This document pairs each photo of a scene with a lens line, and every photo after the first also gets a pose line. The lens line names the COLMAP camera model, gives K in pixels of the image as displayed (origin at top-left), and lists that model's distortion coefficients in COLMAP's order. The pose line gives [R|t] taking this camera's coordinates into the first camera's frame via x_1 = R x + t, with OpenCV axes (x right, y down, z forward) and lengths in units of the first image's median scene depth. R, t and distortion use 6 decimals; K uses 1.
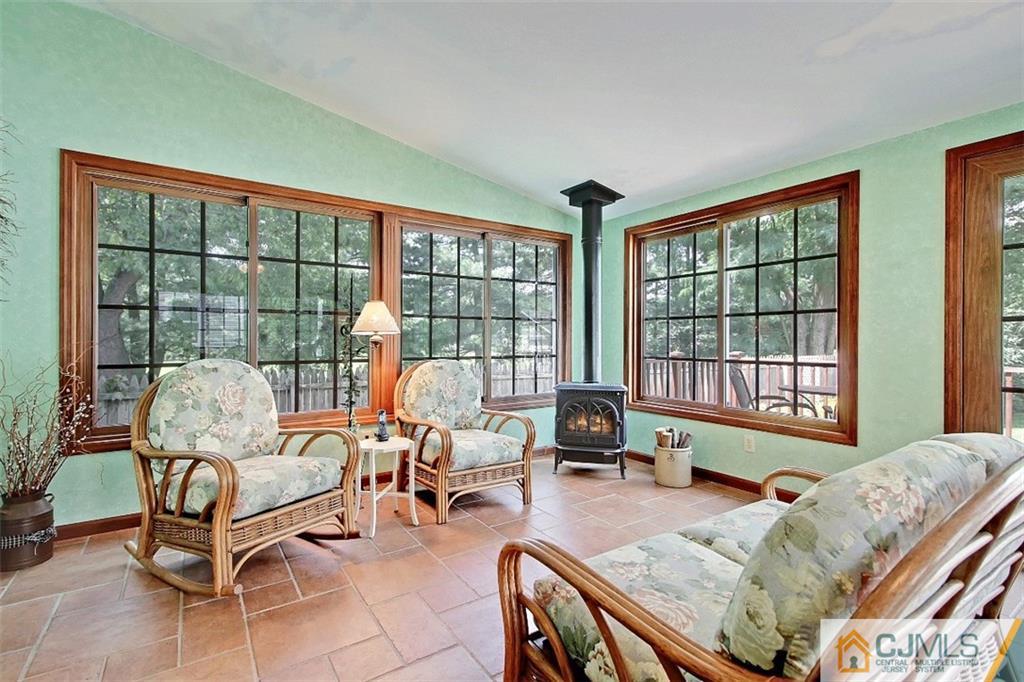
lens RADIAL K [[472.0, 0, 511.7], [0, 472.0, 337.1], [0, 0, 1]] dist [-0.001261, -0.000988]
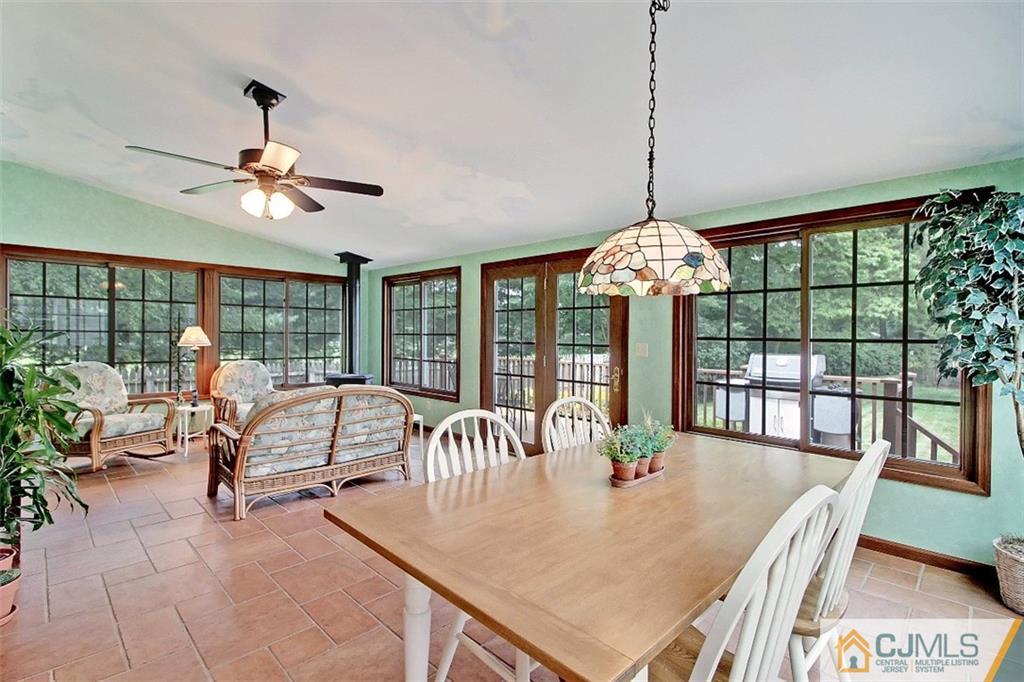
lens RADIAL K [[472.0, 0, 513.0], [0, 472.0, 330.8], [0, 0, 1]] dist [-0.001261, -0.000988]
pose [[0.976914, 0.008827, 0.213450, 0.478049], [-0.006998, 0.999932, -0.009323, -0.052697], [-0.213518, 0.007614, 0.976910, -0.922131]]
